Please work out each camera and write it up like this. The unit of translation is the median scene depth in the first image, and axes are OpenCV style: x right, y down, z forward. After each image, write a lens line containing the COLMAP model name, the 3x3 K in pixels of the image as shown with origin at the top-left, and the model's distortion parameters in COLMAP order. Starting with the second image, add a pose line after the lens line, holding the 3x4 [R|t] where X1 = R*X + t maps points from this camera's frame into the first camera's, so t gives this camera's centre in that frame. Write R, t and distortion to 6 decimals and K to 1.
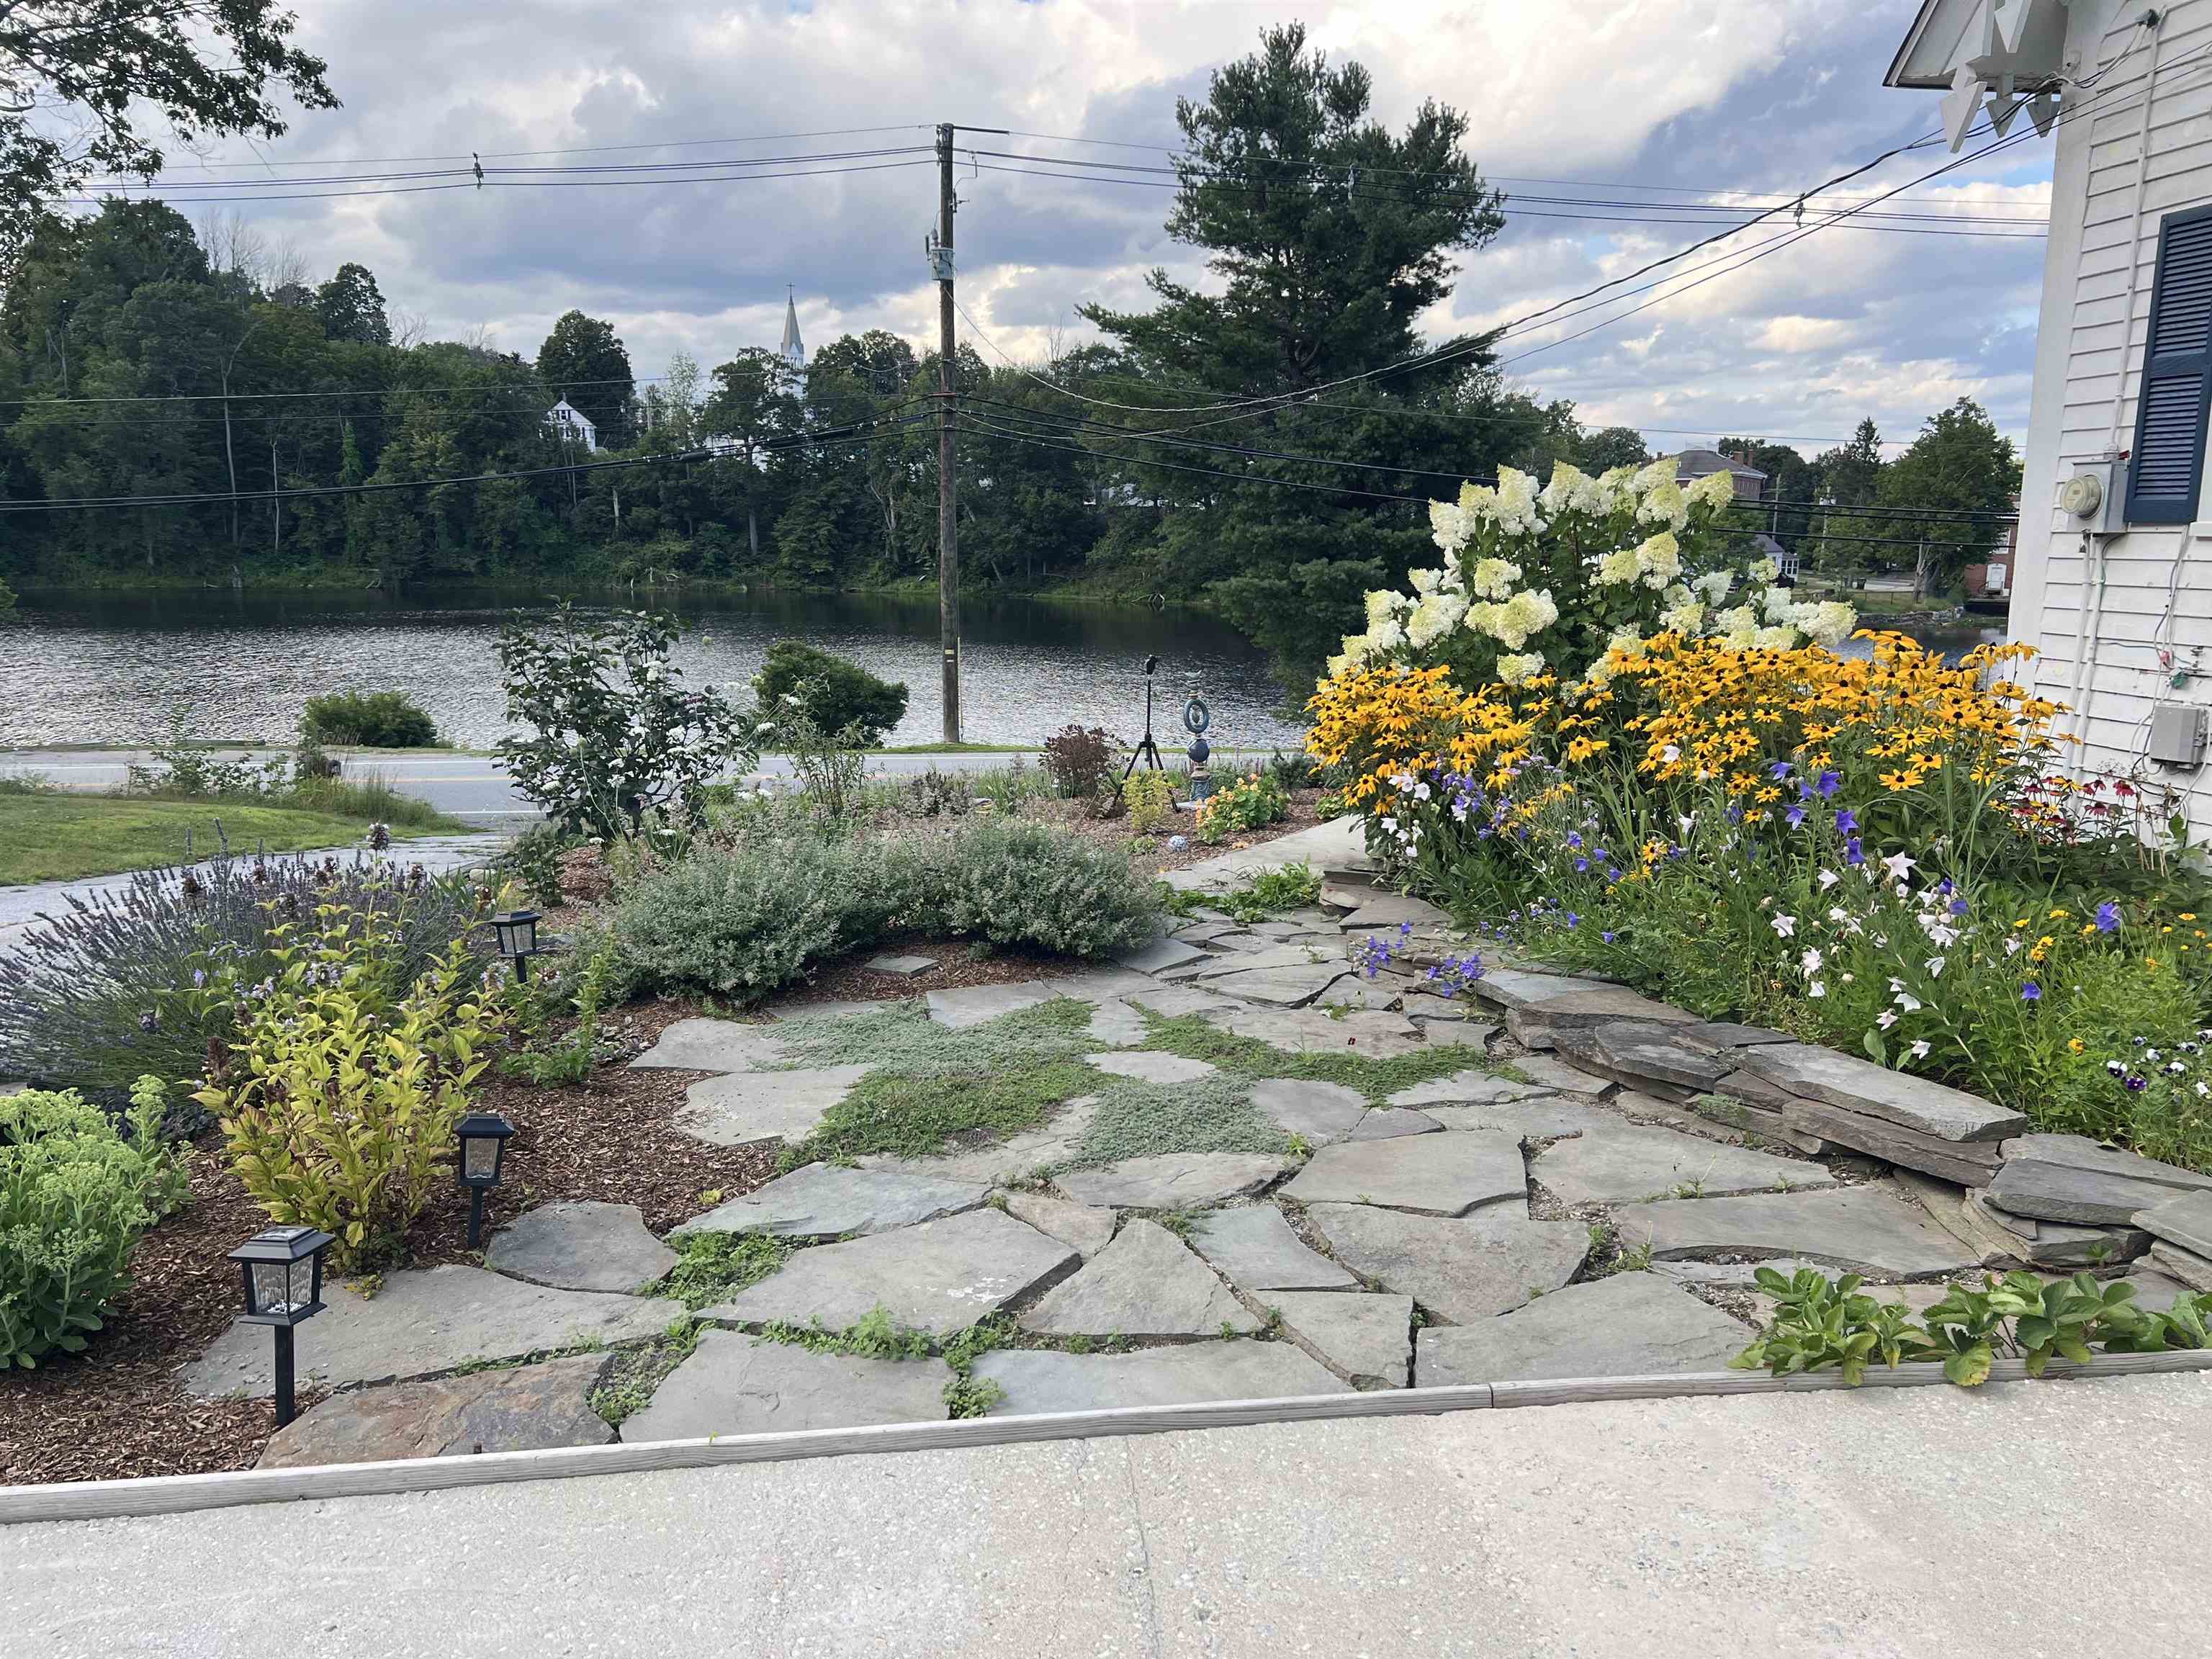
lens RADIAL K [[1667.4, 0, 1109.7], [0, 1667.4, 846.6], [0, 0, 1]] dist [0.041654, -0.047393]
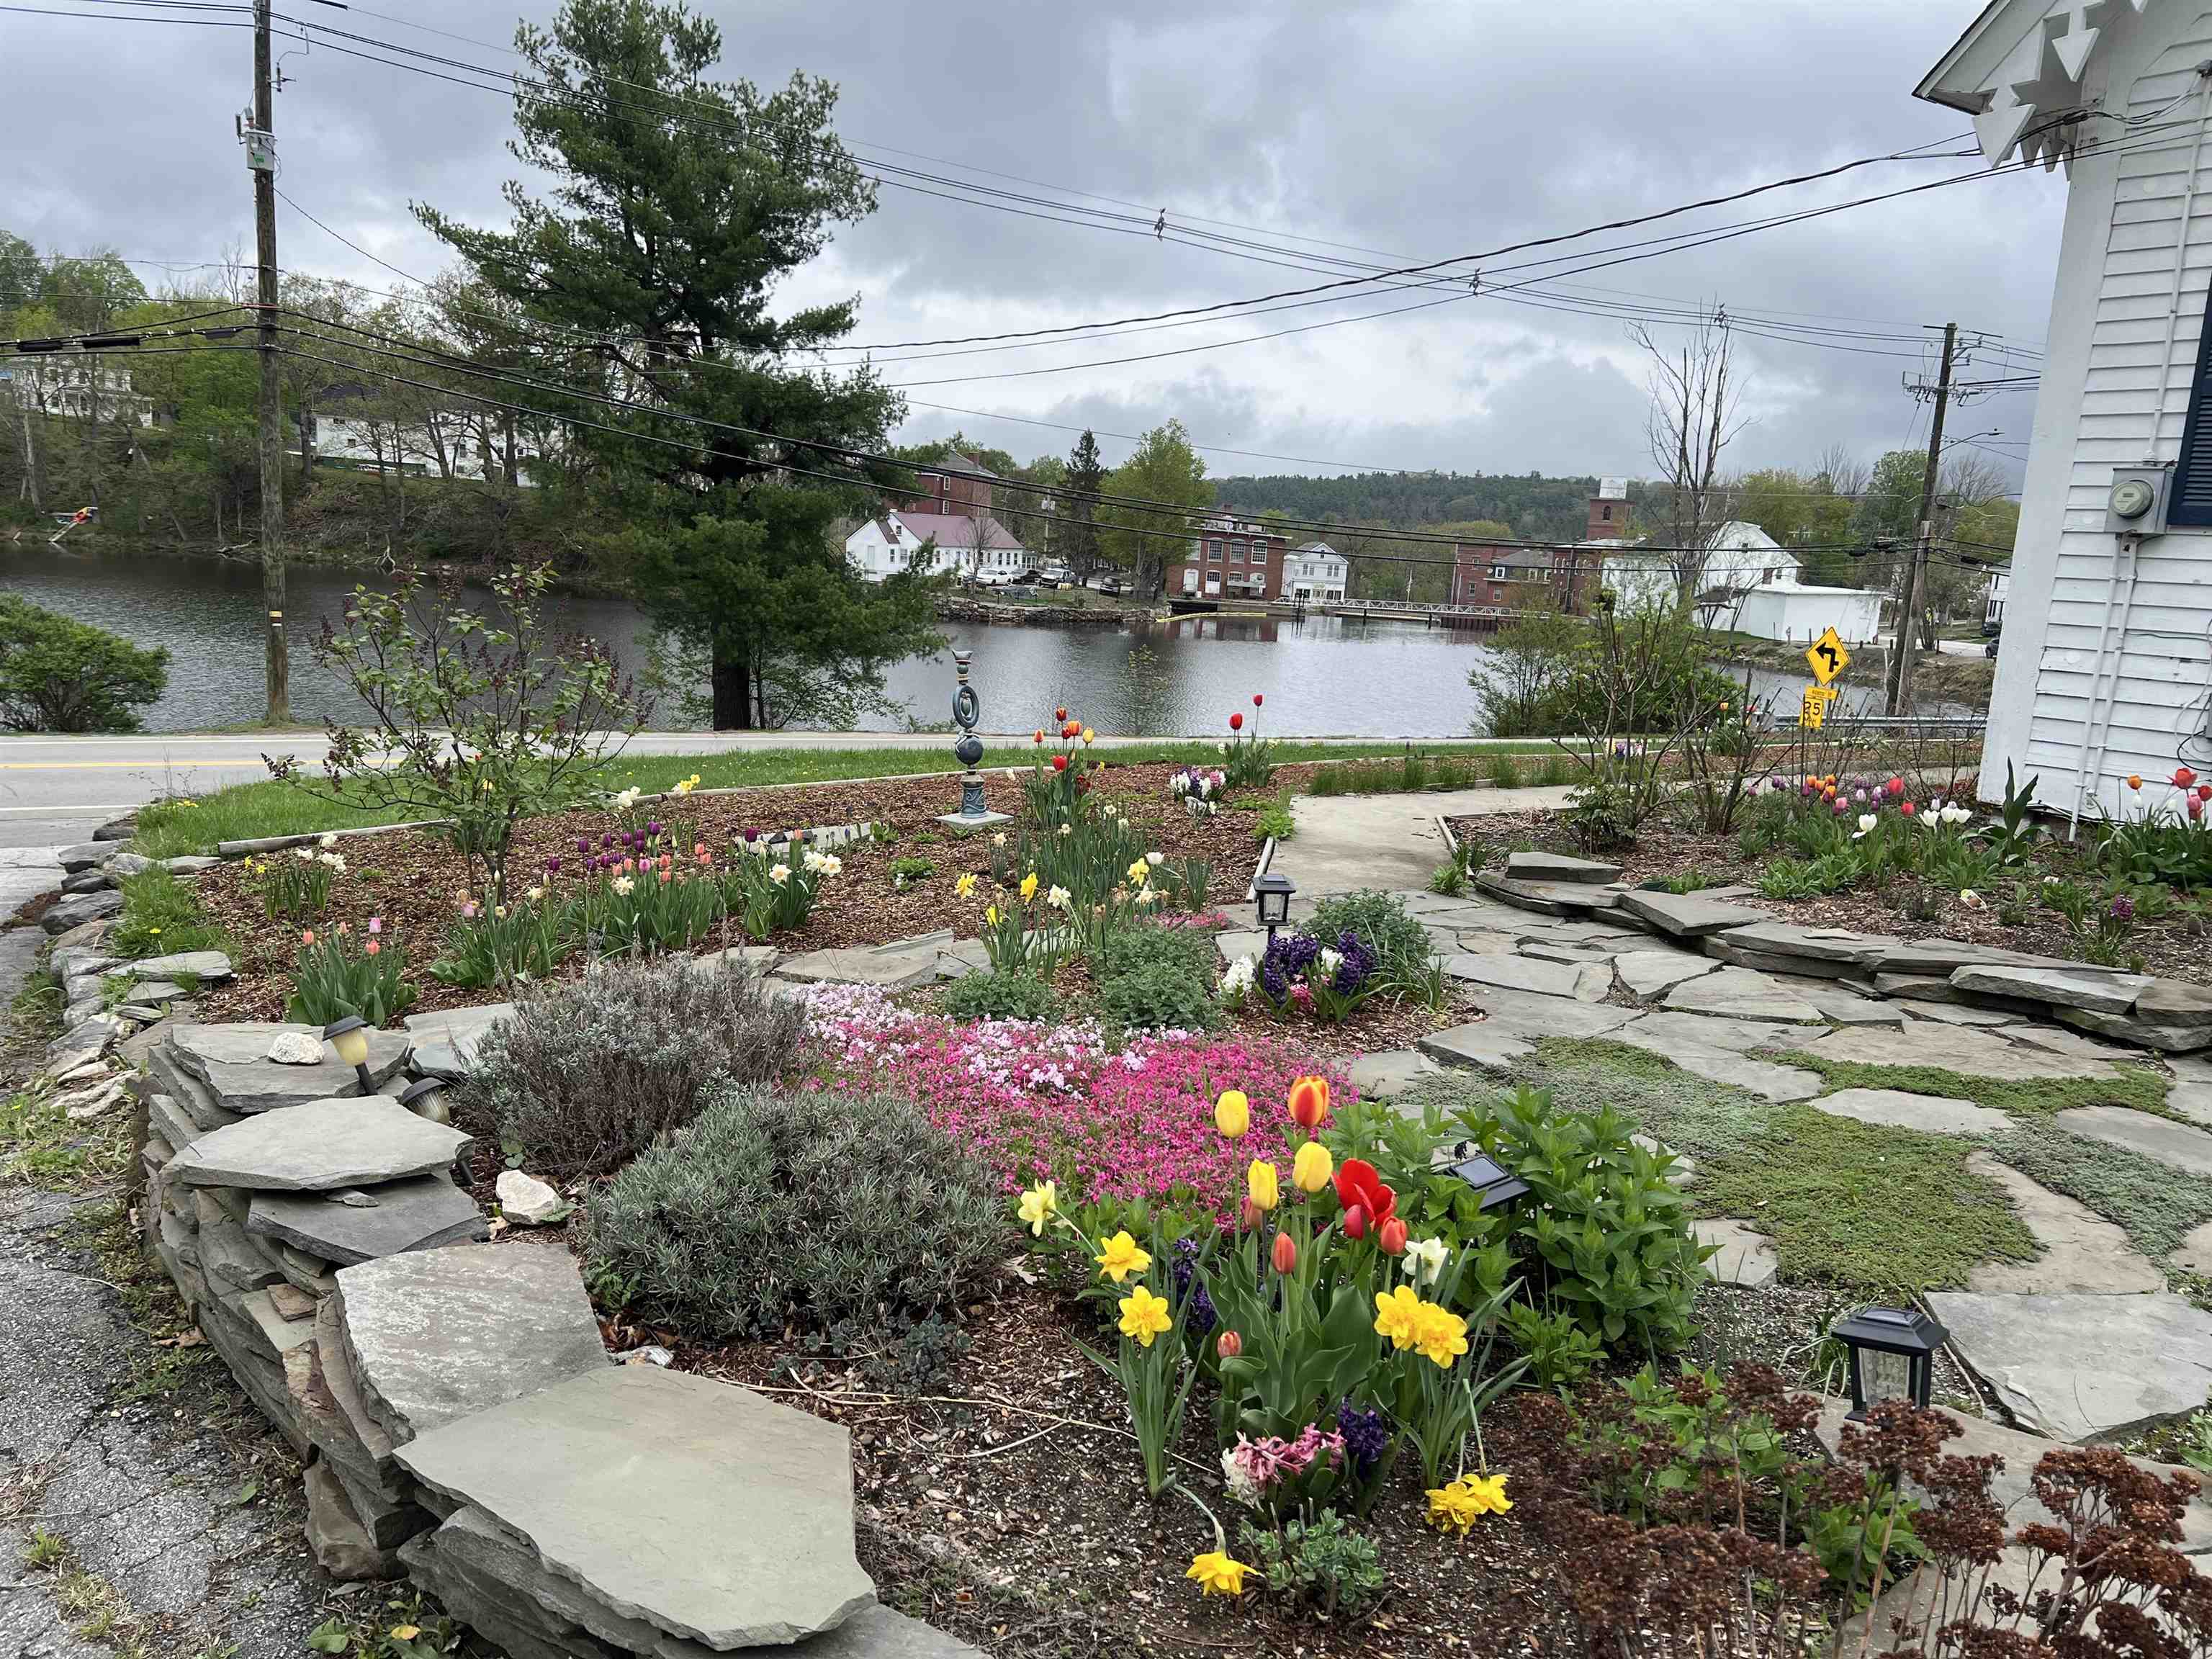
lens RADIAL K [[1667.4, 0, 1113.5], [0, 1667.4, 840.9], [0, 0, 1]] dist [0.041654, -0.047393]
pose [[0.900964, -0.028542, 0.432954, -0.084905], [0.025364, 0.999592, 0.013114, -0.002997], [-0.433152, -0.000834, 0.901321, 0.051281]]
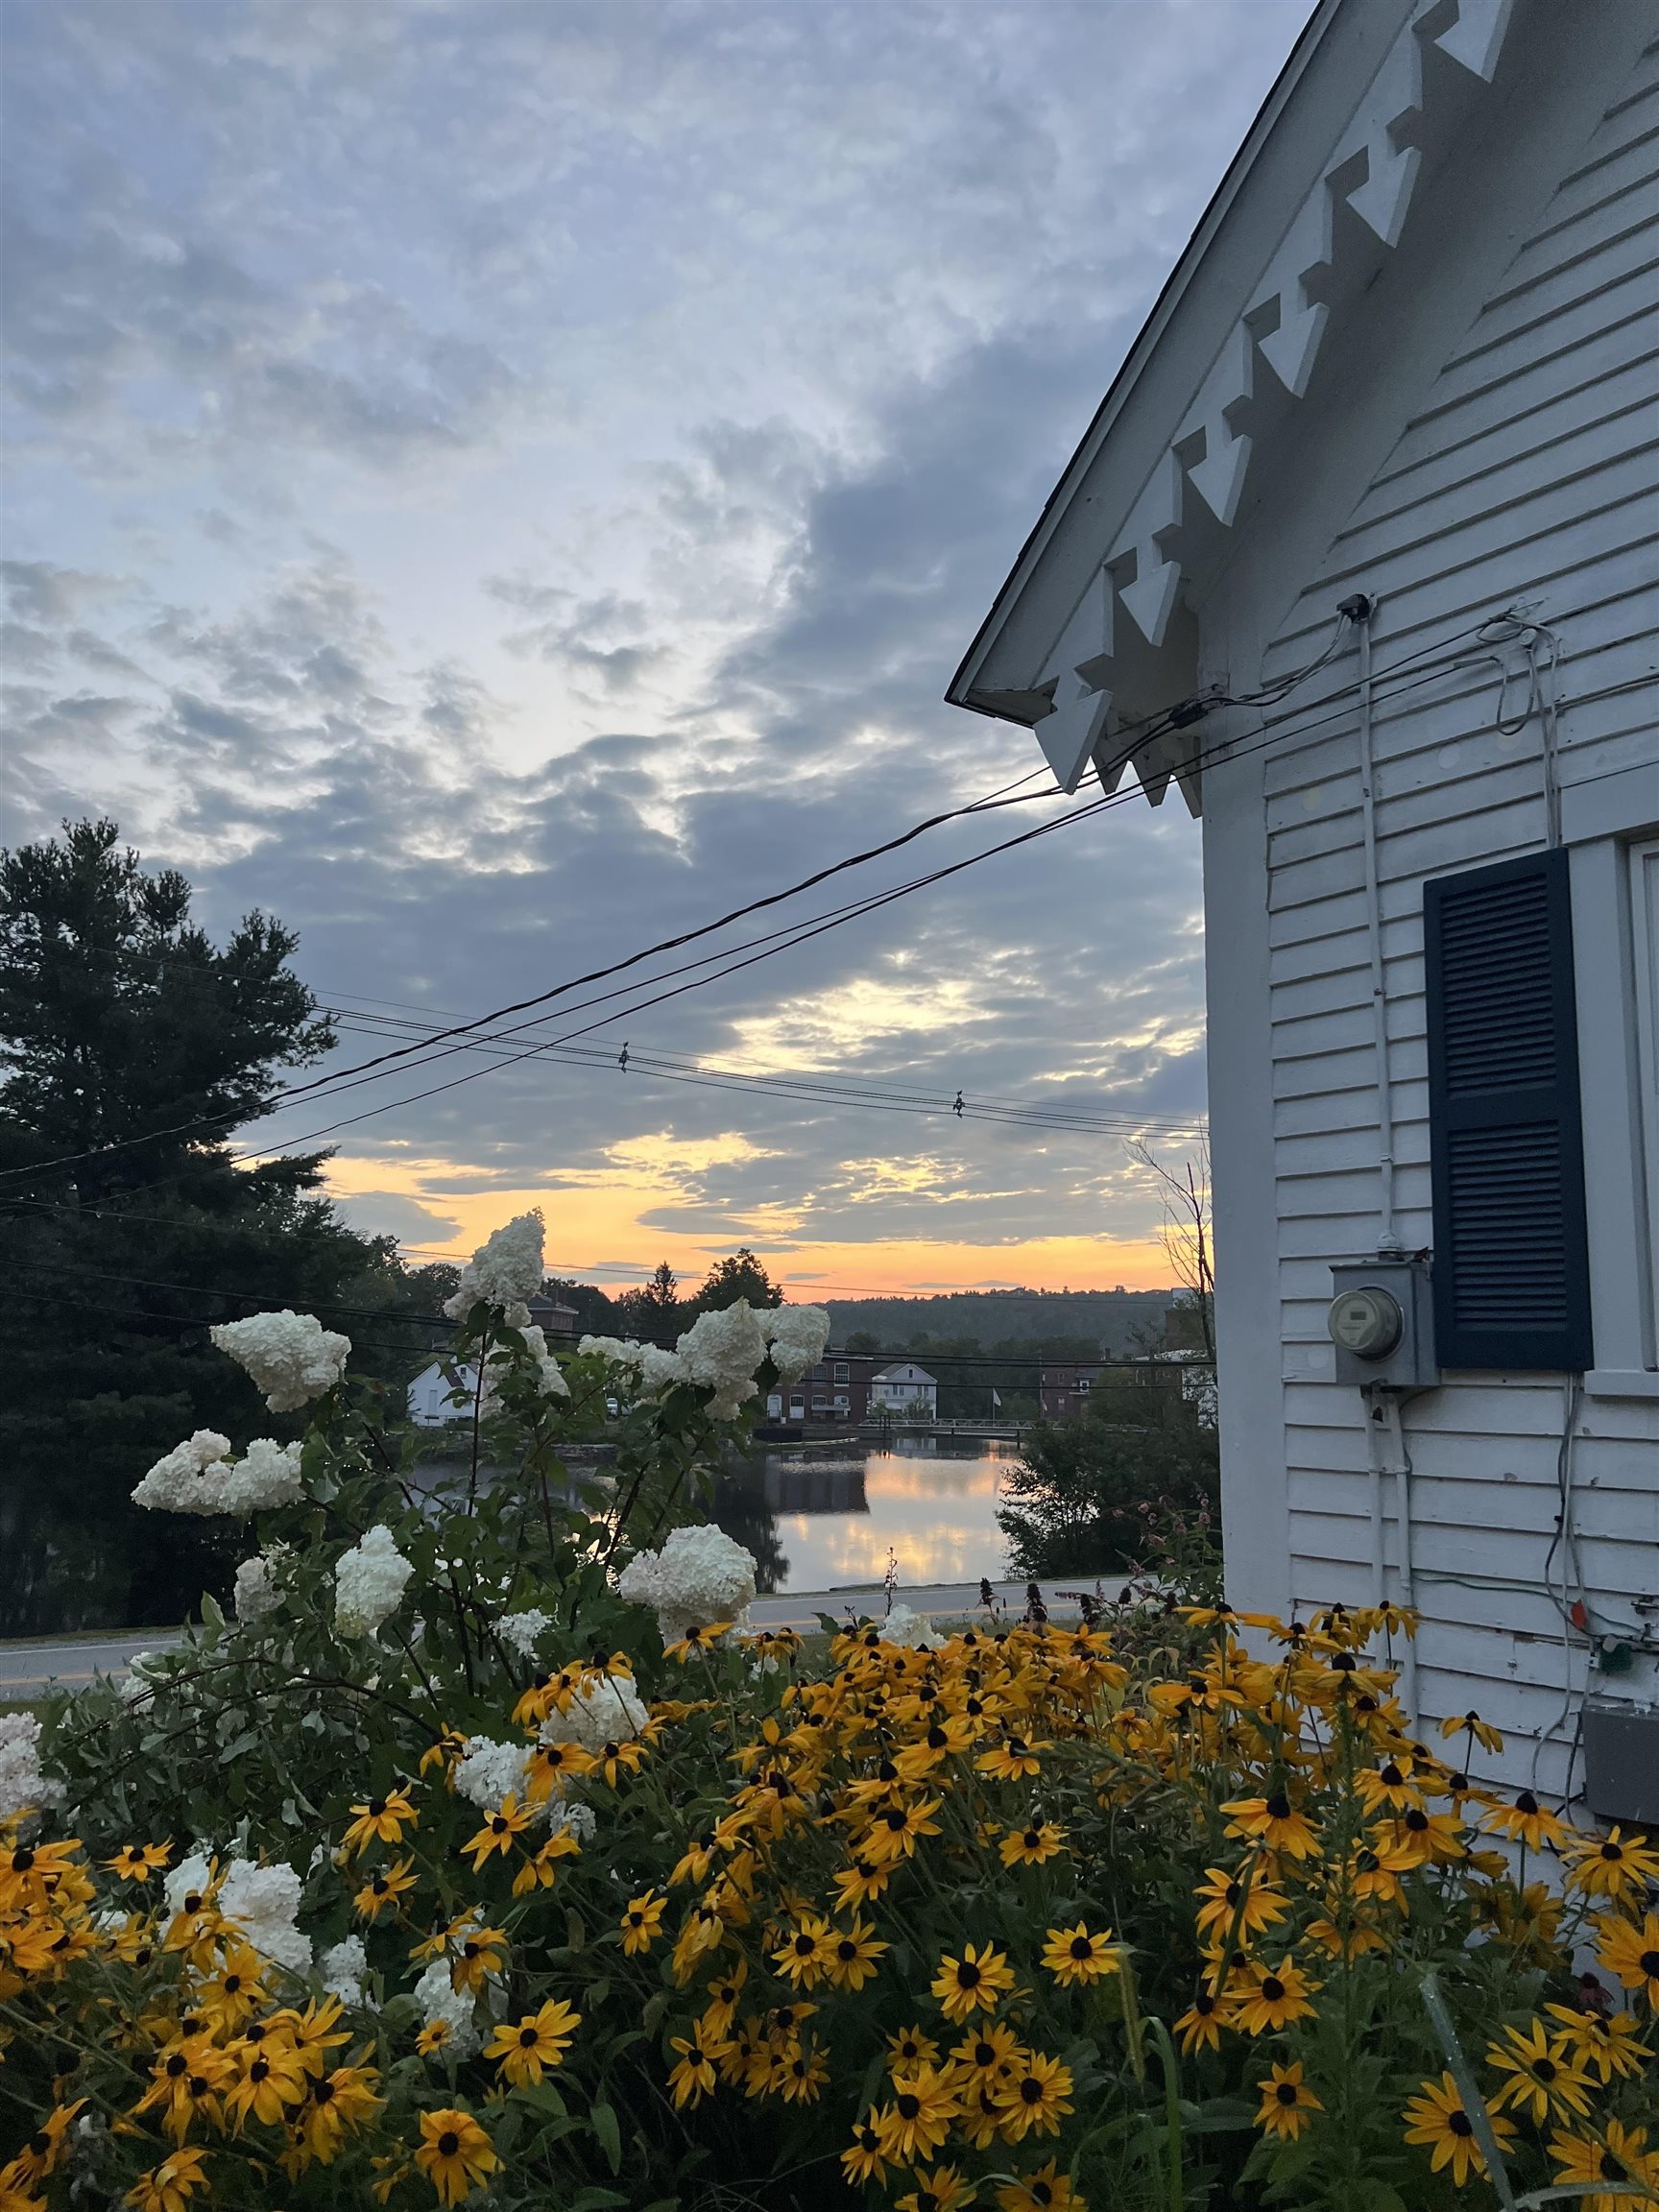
lens RADIAL K [[1667.4, 0, 831.9], [0, 1667.4, 1109.3], [0, 0, 1]] dist [0.041654, -0.047393]
pose [[0.869512, 0.081307, 0.487174, 0.022071], [0.083859, 0.947734, -0.307844, -0.019716], [-0.486741, 0.308528, 0.817247, 0.101312]]
